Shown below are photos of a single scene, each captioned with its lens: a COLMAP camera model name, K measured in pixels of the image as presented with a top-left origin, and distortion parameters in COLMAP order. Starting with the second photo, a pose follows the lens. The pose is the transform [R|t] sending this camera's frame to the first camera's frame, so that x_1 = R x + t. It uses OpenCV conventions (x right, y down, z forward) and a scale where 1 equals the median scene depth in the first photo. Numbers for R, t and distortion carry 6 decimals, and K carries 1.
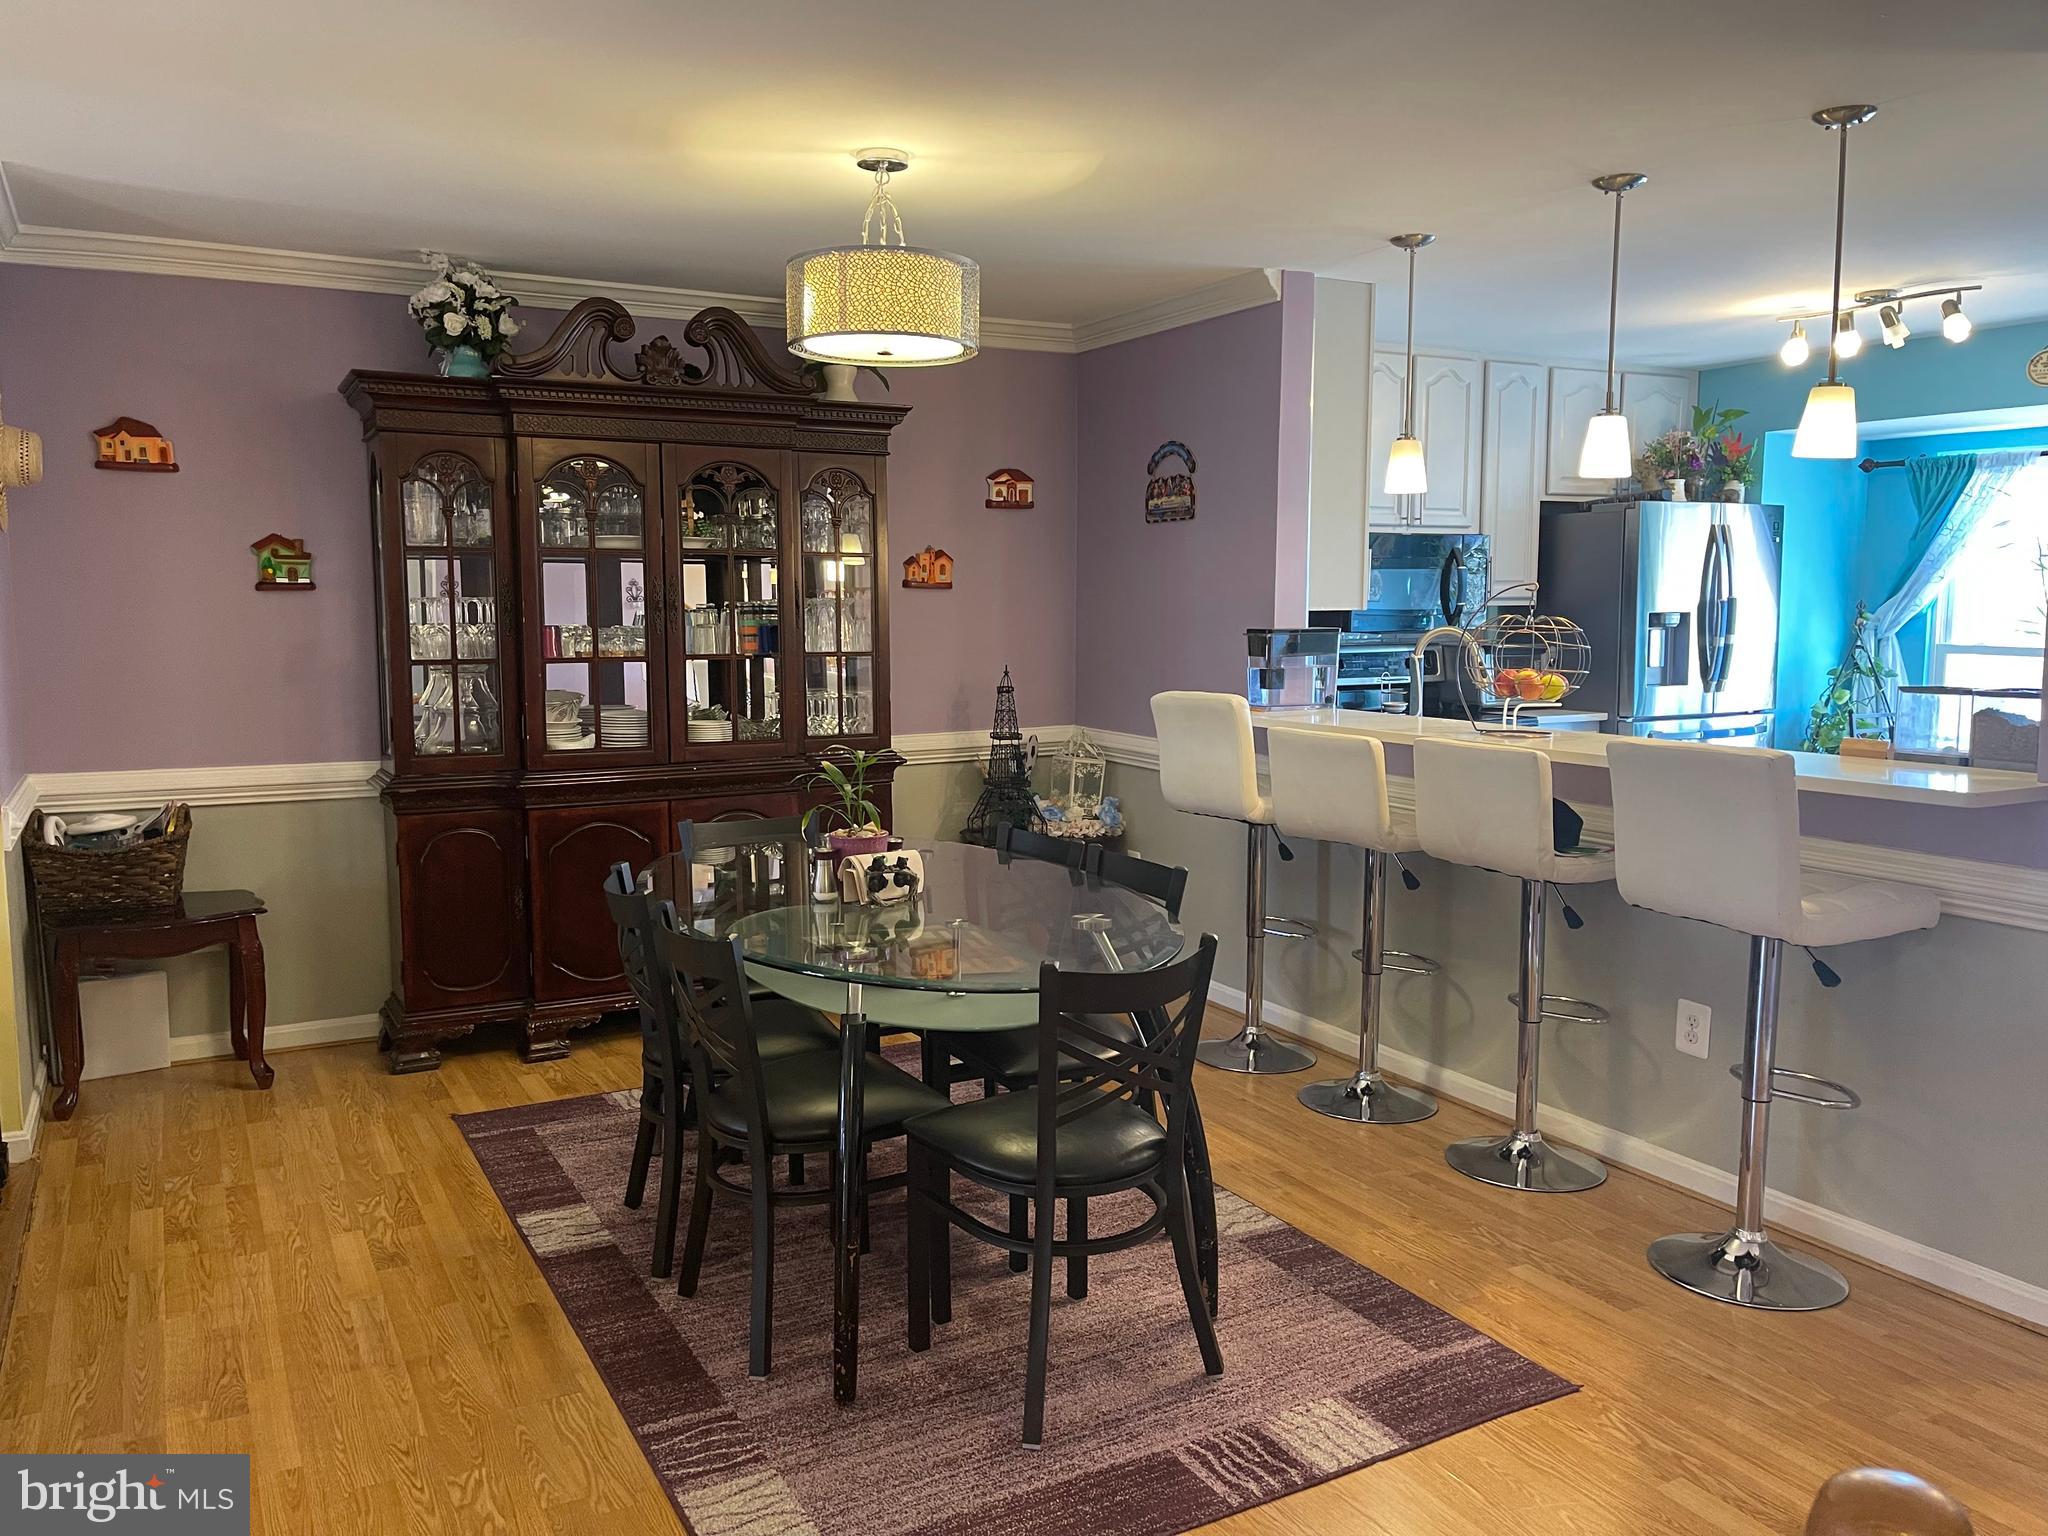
lens RADIAL K [[1542.5, 0, 1020.7], [0, 1542.5, 751.4], [0, 0, 1]] dist [0.068634, -0.091467]
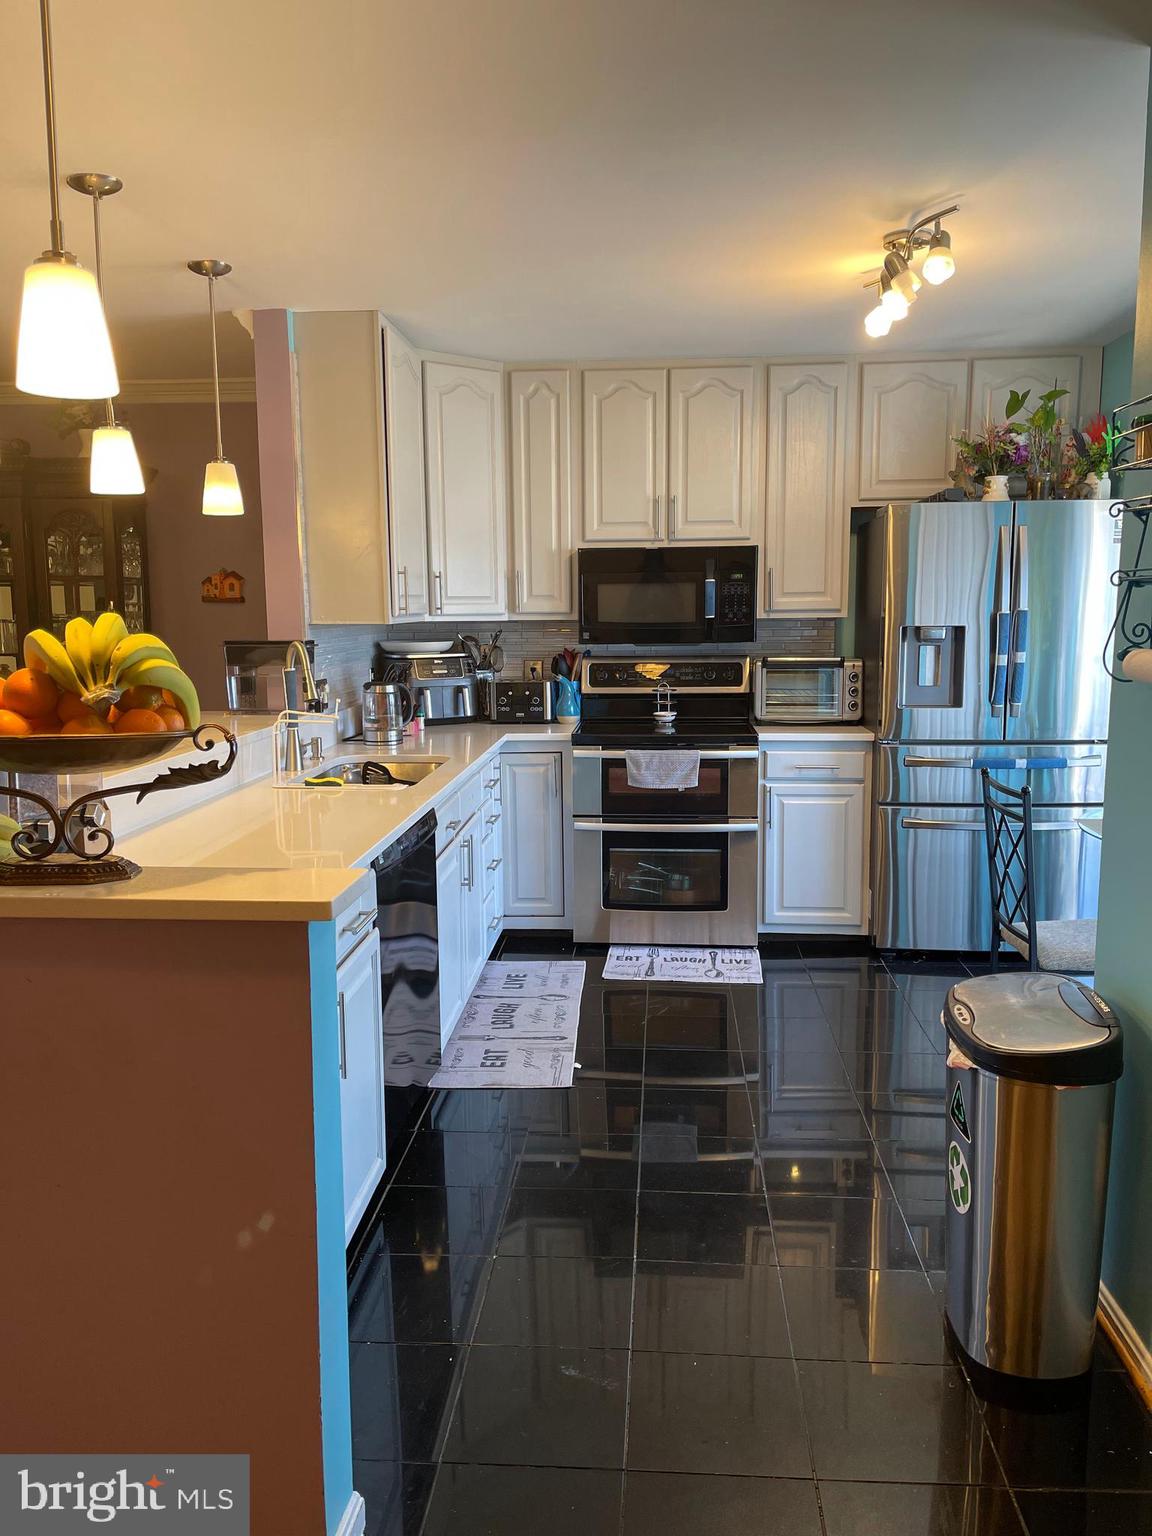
lens RADIAL K [[1156.9, 0, 580.2], [0, 1156.9, 768.2], [0, 0, 1]] dist [0.068634, -0.091467]
pose [[0.844523, 0.071603, -0.530710, 0.749181], [-0.048965, 0.997194, 0.056623, -0.043136], [0.533275, -0.021834, 0.845660, 0.386610]]
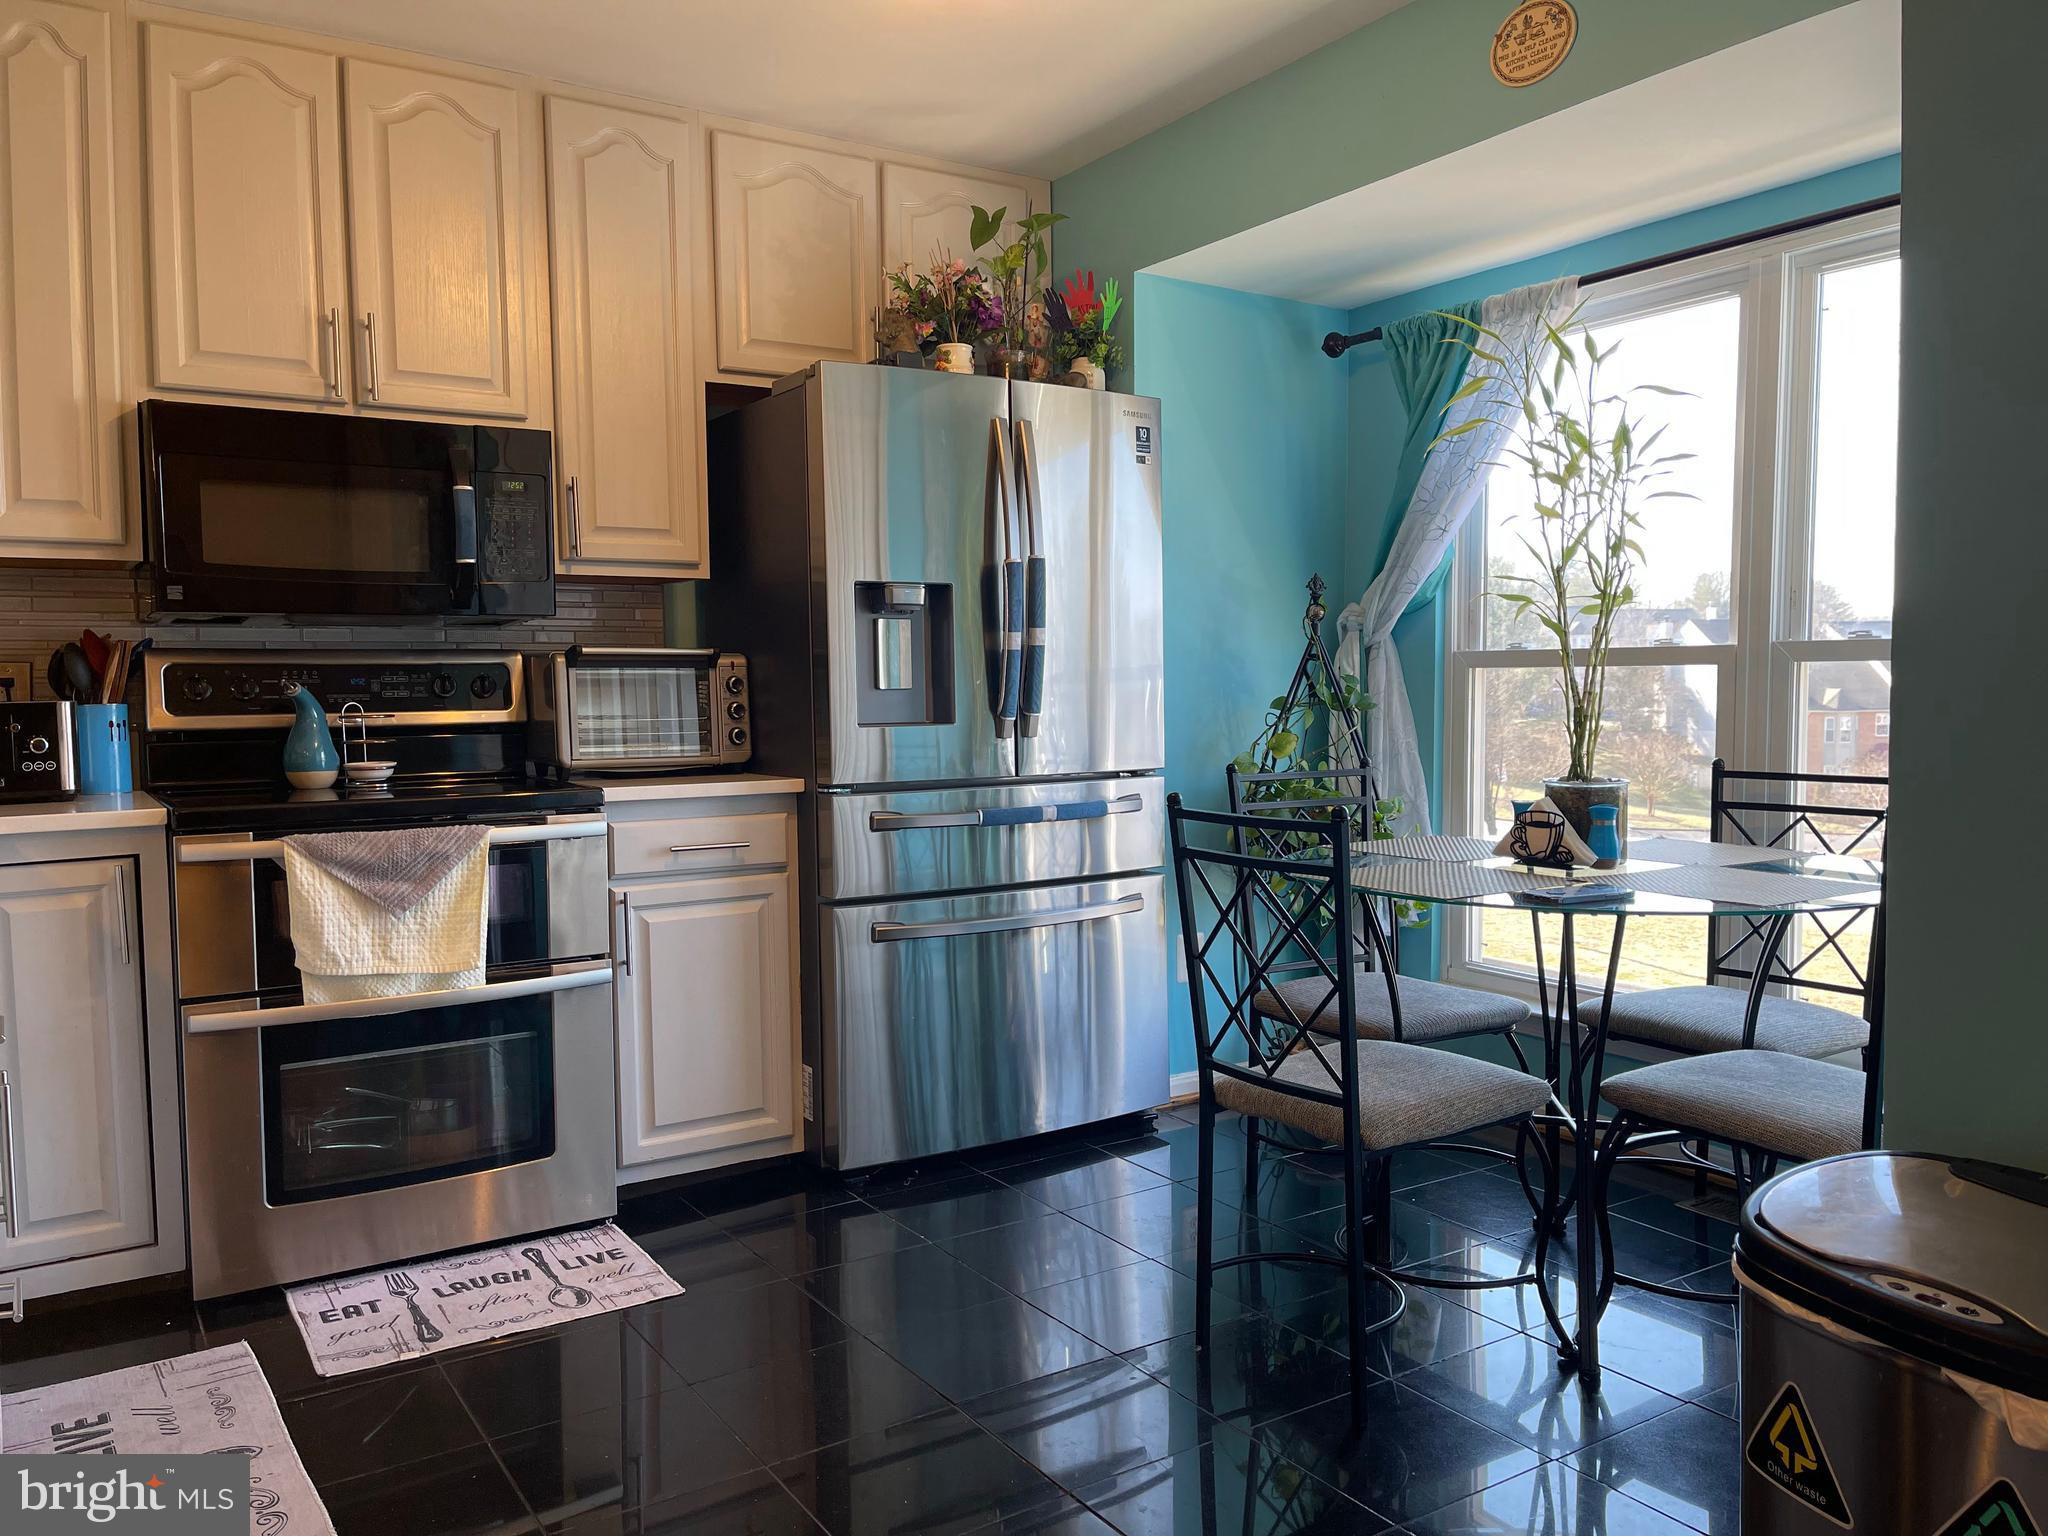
lens RADIAL K [[1542.5, 0, 1025.2], [0, 1542.5, 767.2], [0, 0, 1]] dist [0.068634, -0.091467]
pose [[0.996641, -0.011960, 0.081011, 0.510266], [0.015511, 0.998940, -0.043341, -0.006106], [-0.080406, 0.044452, 0.995770, 0.599118]]
